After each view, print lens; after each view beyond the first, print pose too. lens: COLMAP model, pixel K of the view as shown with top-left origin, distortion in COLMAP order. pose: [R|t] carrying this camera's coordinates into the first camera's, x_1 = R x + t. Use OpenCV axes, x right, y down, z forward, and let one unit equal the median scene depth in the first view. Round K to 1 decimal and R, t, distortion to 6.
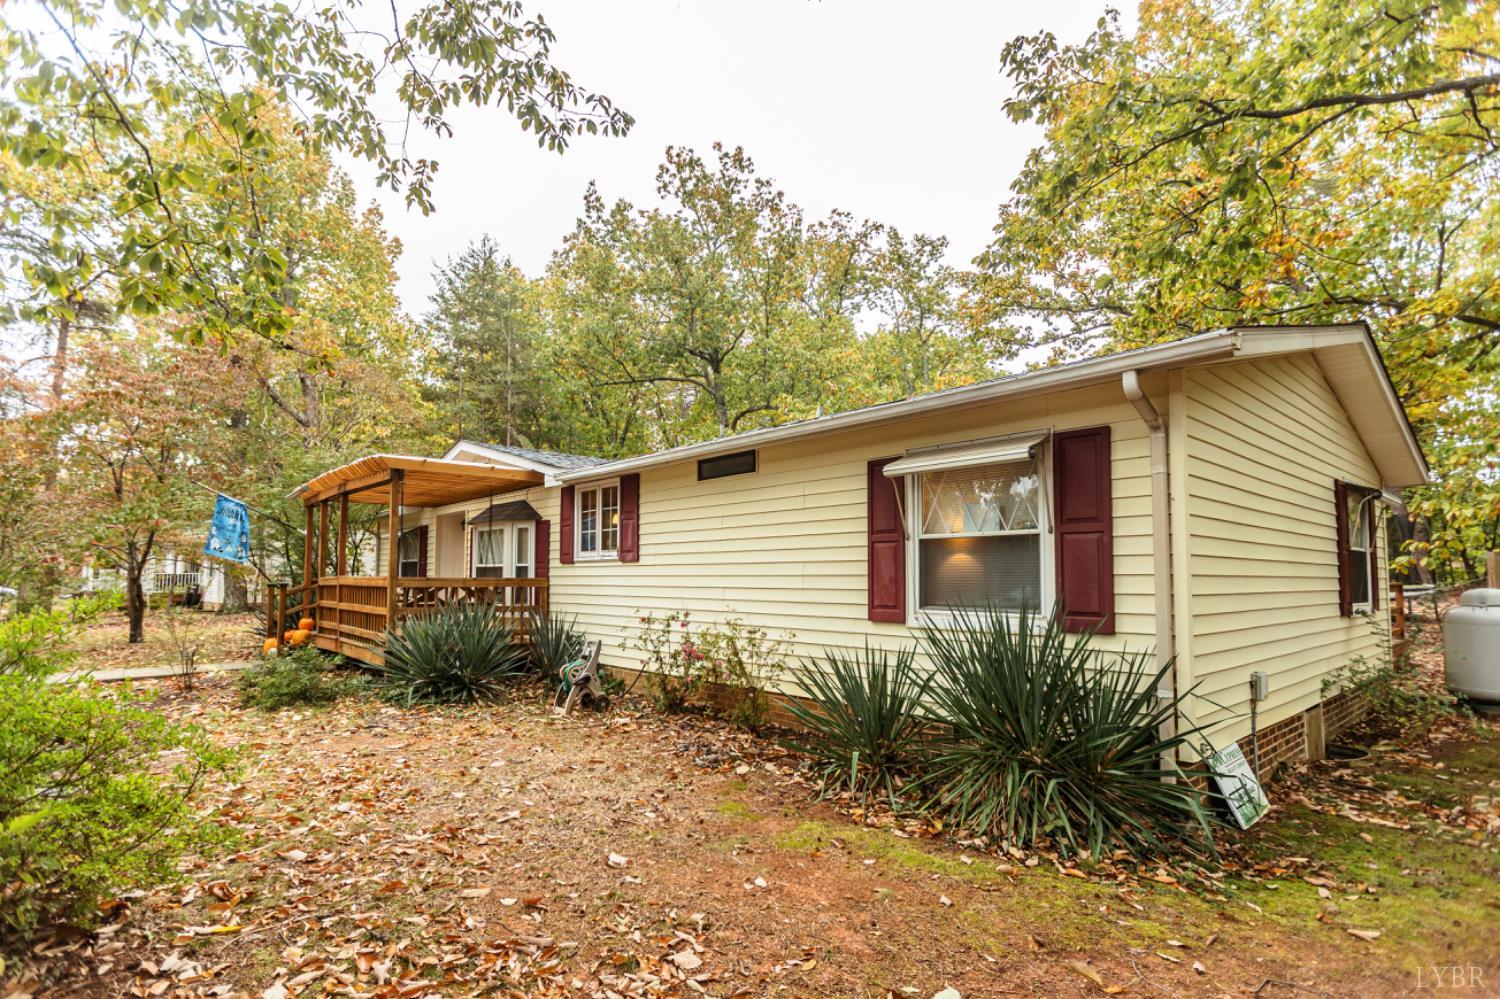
lens RADIAL K [[740.7, 0, 749.2], [0, 740.7, 506.6], [0, 0, 1]] dist [-0.004998, -0.000220]
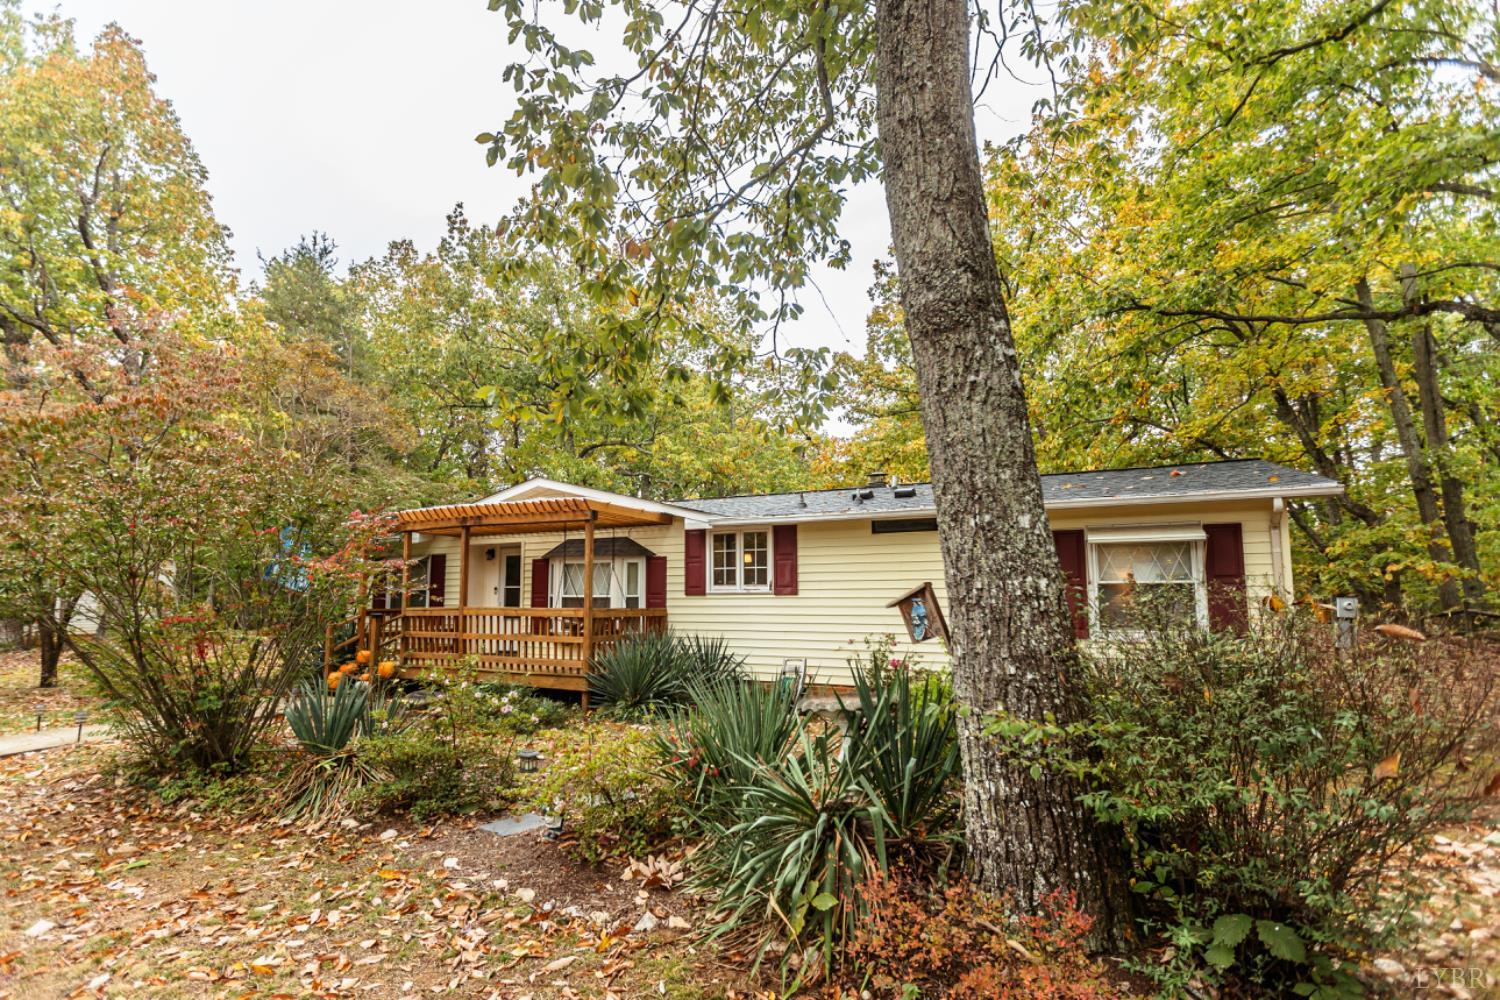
lens RADIAL K [[715.9, 0, 752.5], [0, 715.9, 496.2], [0, 0, 1]] dist [0.005465, 0.000124]
pose [[0.929541, 0.052429, 0.364973, -0.592267], [-0.033898, 0.997799, -0.057000, -0.017288], [-0.367158, 0.040612, 0.929272, -0.082958]]
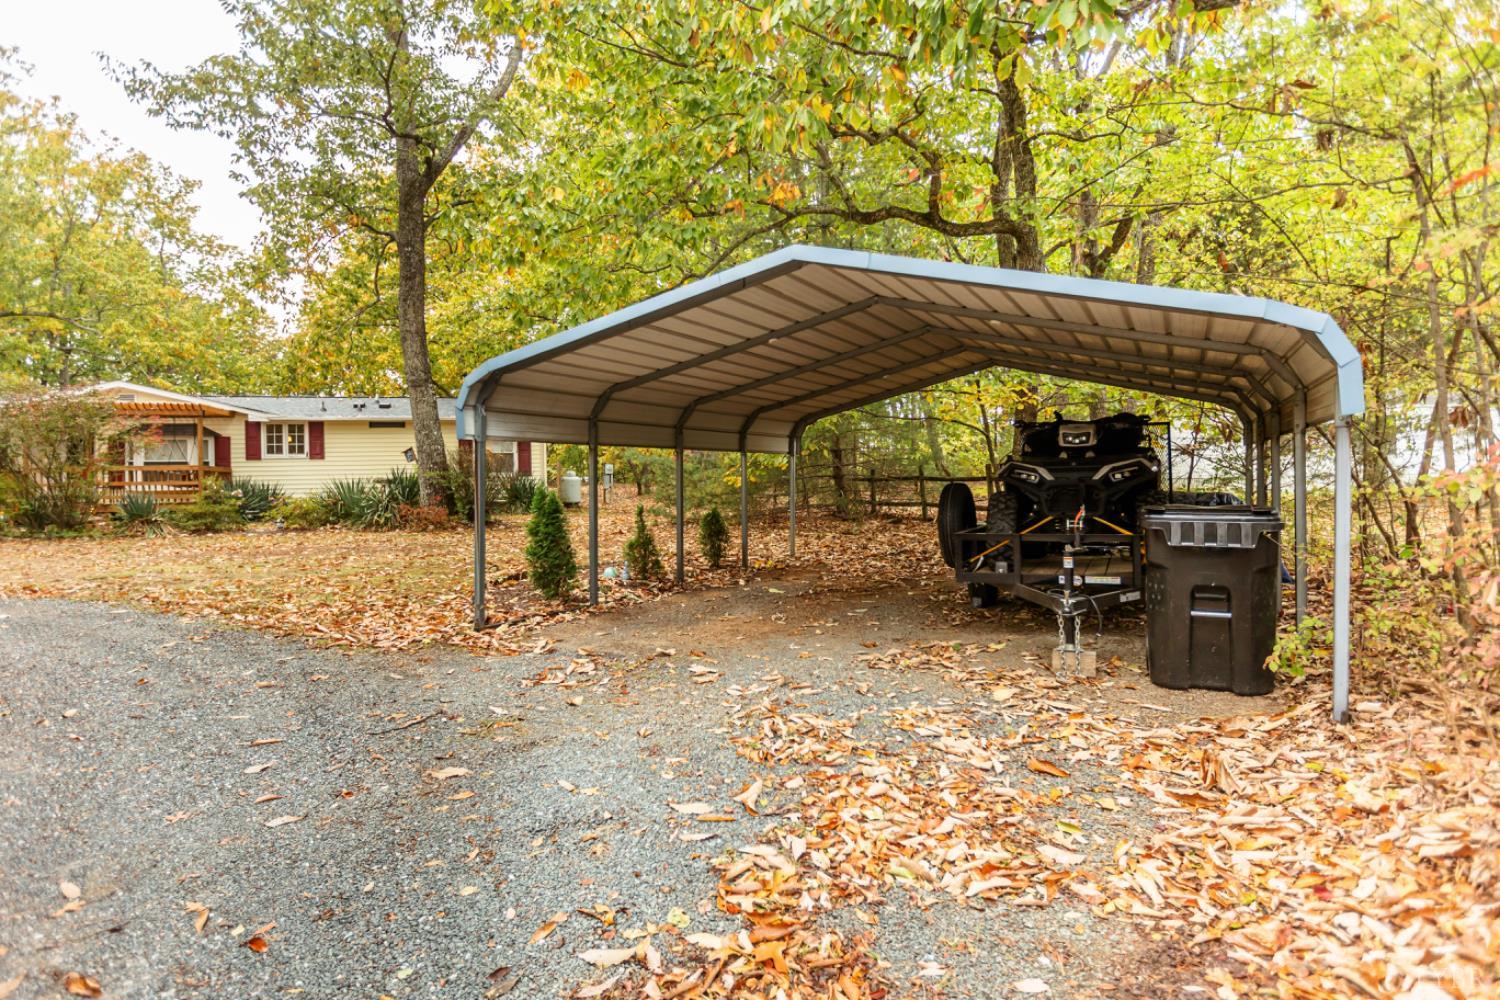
lens RADIAL K [[830.6, 0, 757.1], [0, 830.6, 483.5], [0, 0, 1]] dist [0.005591, 0.000565]
pose [[0.483543, -0.006194, 0.875299, -1.583355], [-0.063600, 0.997083, 0.042190, -0.040358], [-0.873007, -0.076069, 0.481739, -1.291151]]
